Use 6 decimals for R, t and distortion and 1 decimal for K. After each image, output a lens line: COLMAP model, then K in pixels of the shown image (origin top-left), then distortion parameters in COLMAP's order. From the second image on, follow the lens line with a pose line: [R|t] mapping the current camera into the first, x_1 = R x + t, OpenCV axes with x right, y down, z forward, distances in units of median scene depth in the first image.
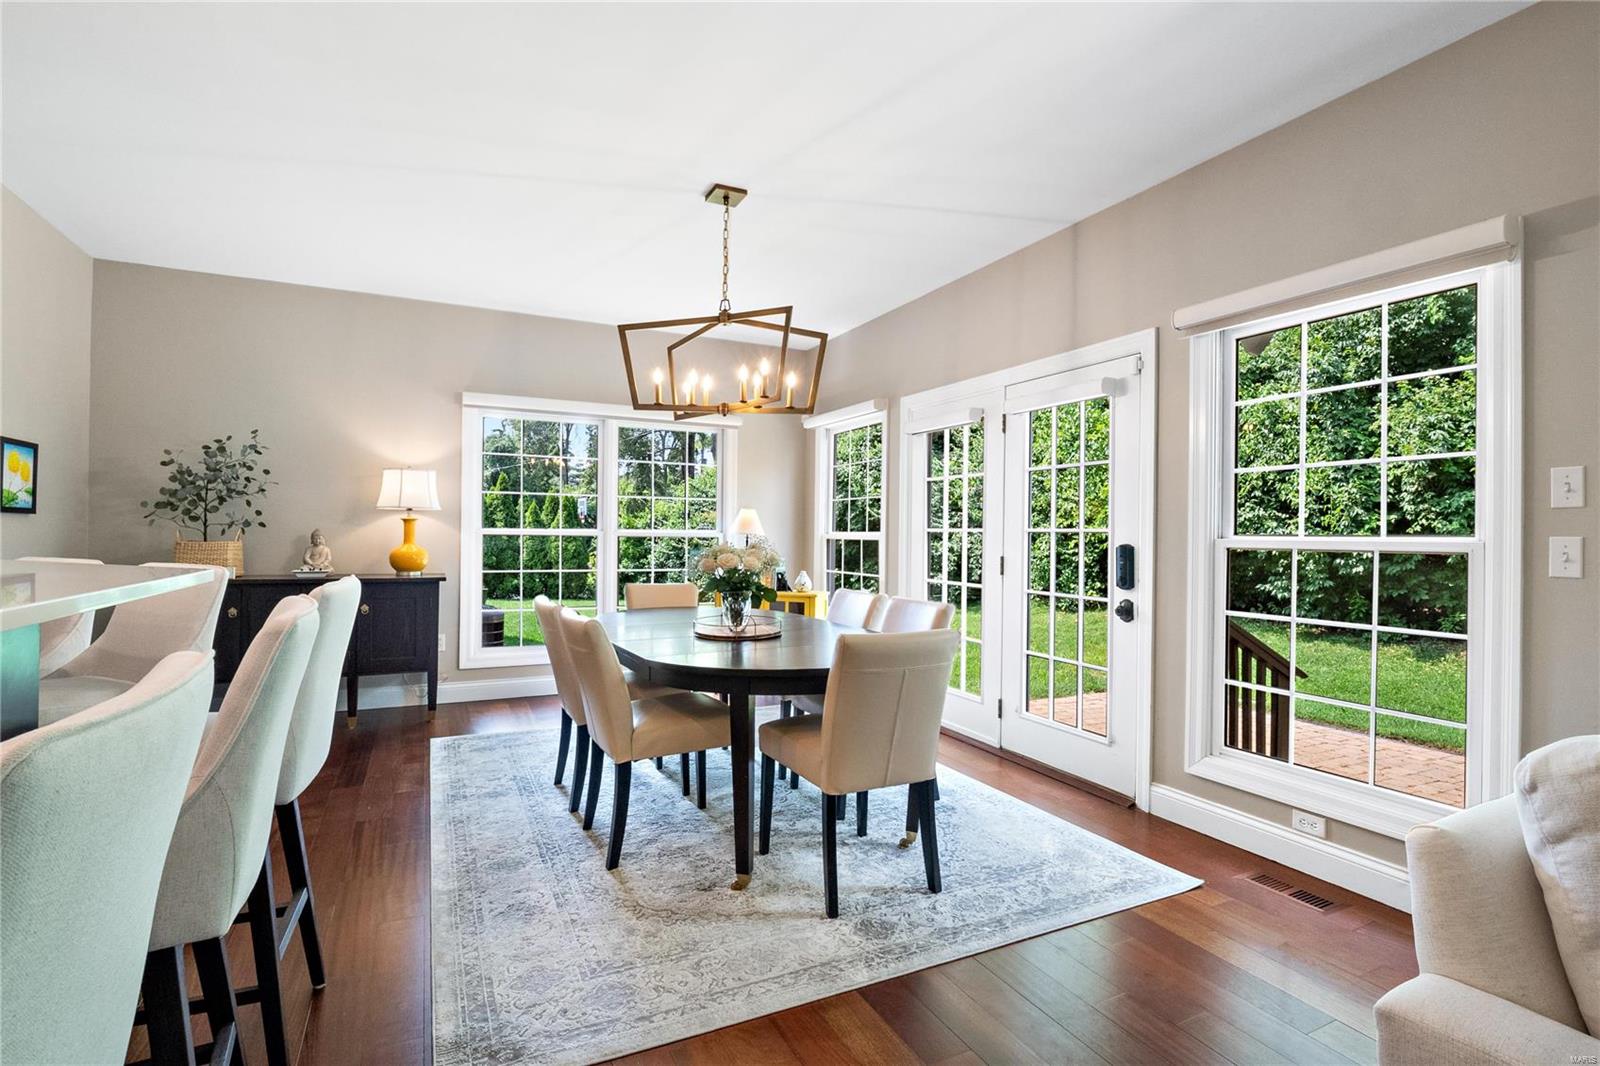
lens RADIAL K [[760.9, 0, 802.5], [0, 760.9, 534.3], [0, 0, 1]] dist [-0.002079, -0.002729]
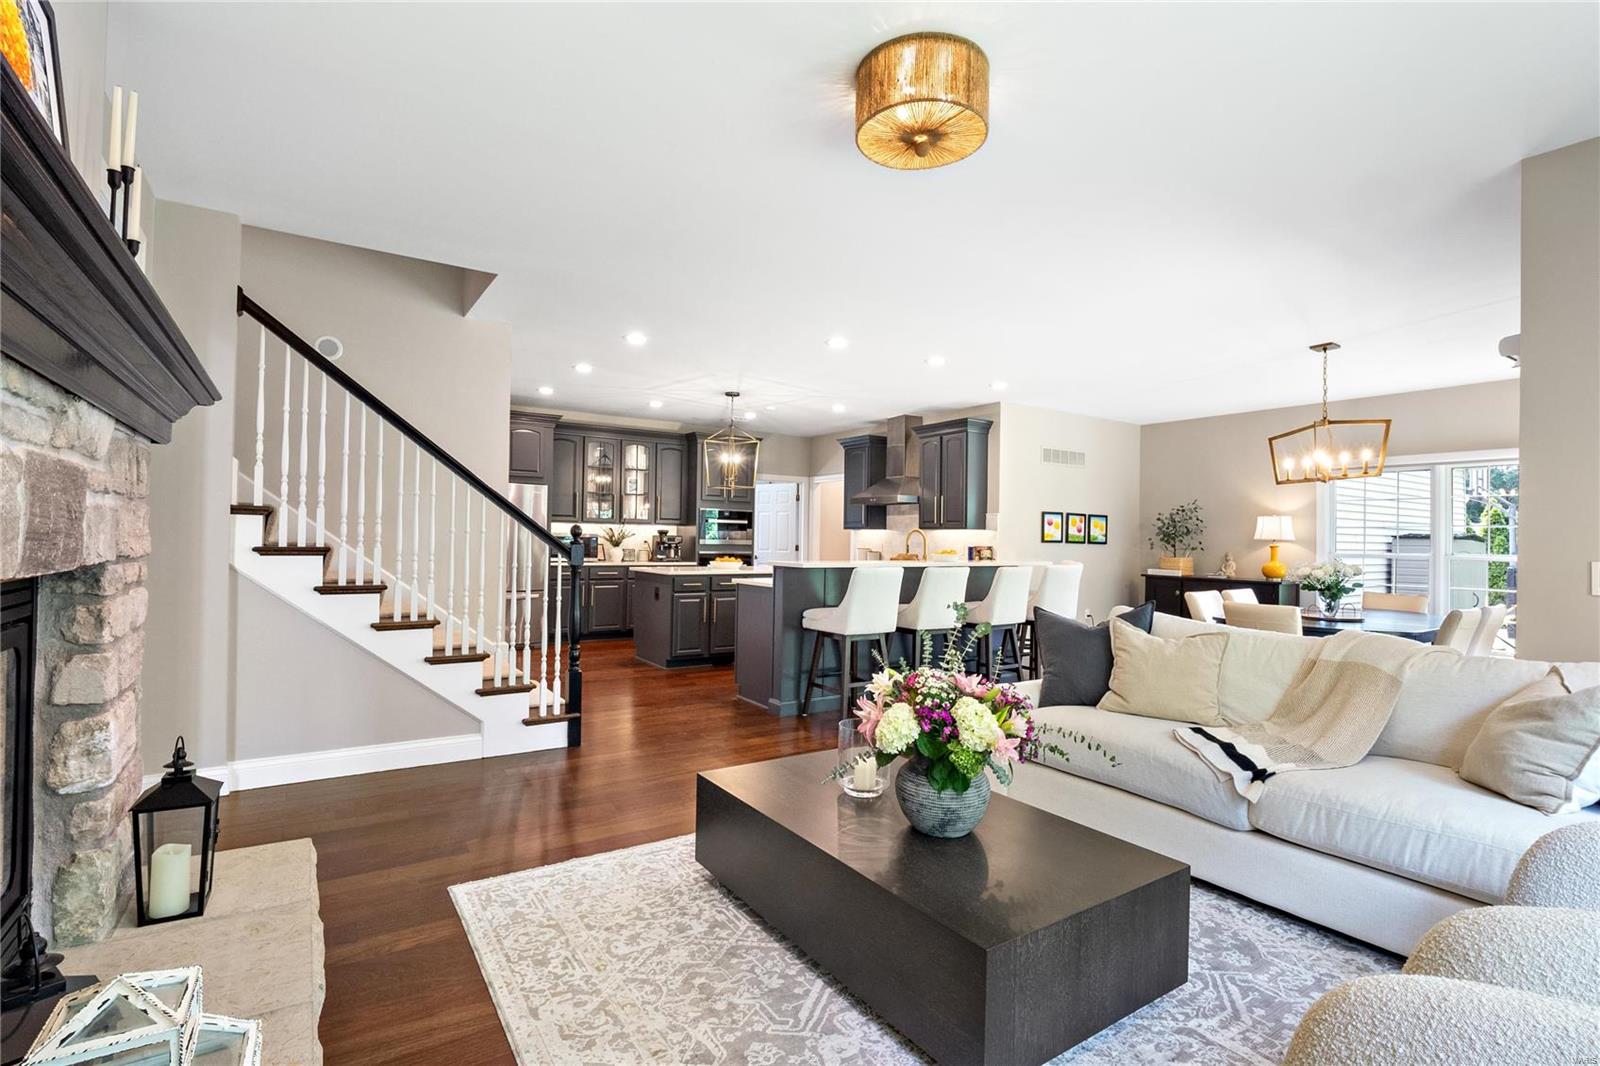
lens RADIAL K [[760.9, 0, 787.0], [0, 760.9, 535.5], [0, 0, 1]] dist [-0.002079, -0.002729]
pose [[0.113127, -0.013877, -0.993484, 1.303207], [-0.015774, 0.999751, -0.015760, -0.001055], [0.993455, 0.017454, 0.112879, -0.297452]]
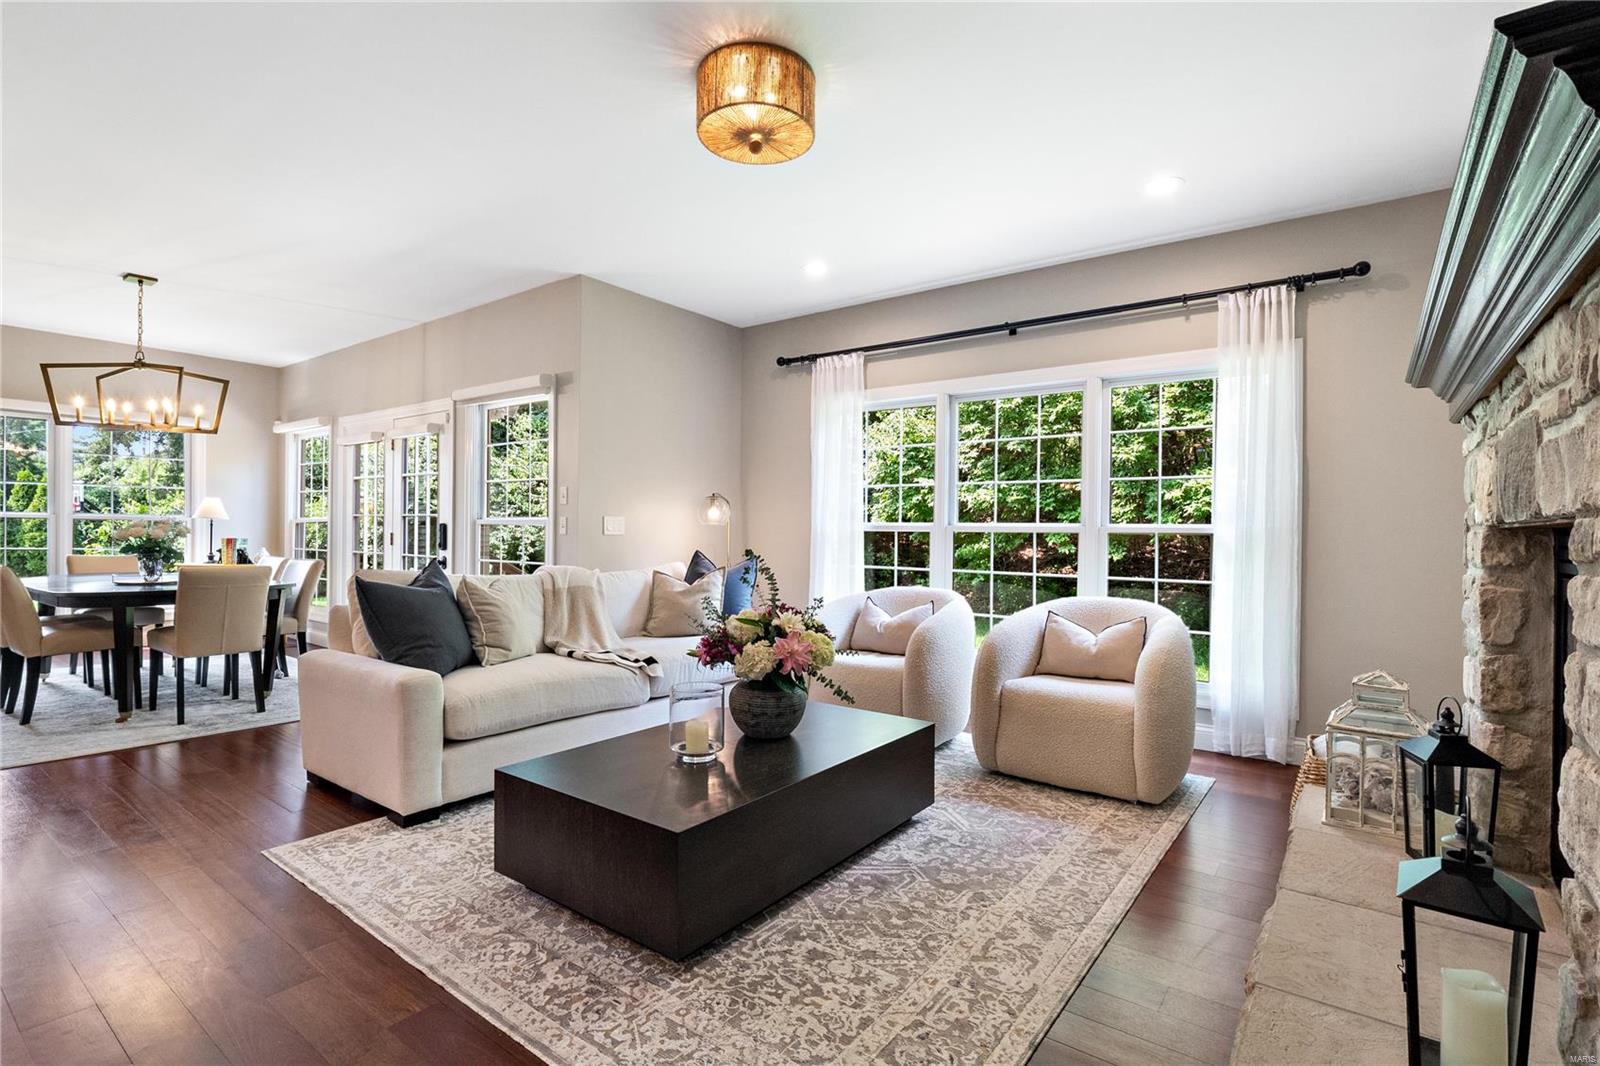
lens RADIAL K [[760.9, 0, 799.2], [0, 760.9, 537.8], [0, 0, 1]] dist [-0.002079, -0.002729]
pose [[0.891290, -0.006812, 0.453383, 0.339658], [-0.000077, 0.999885, 0.015175, 0.019736], [-0.453434, -0.013560, 0.891187, -0.807417]]
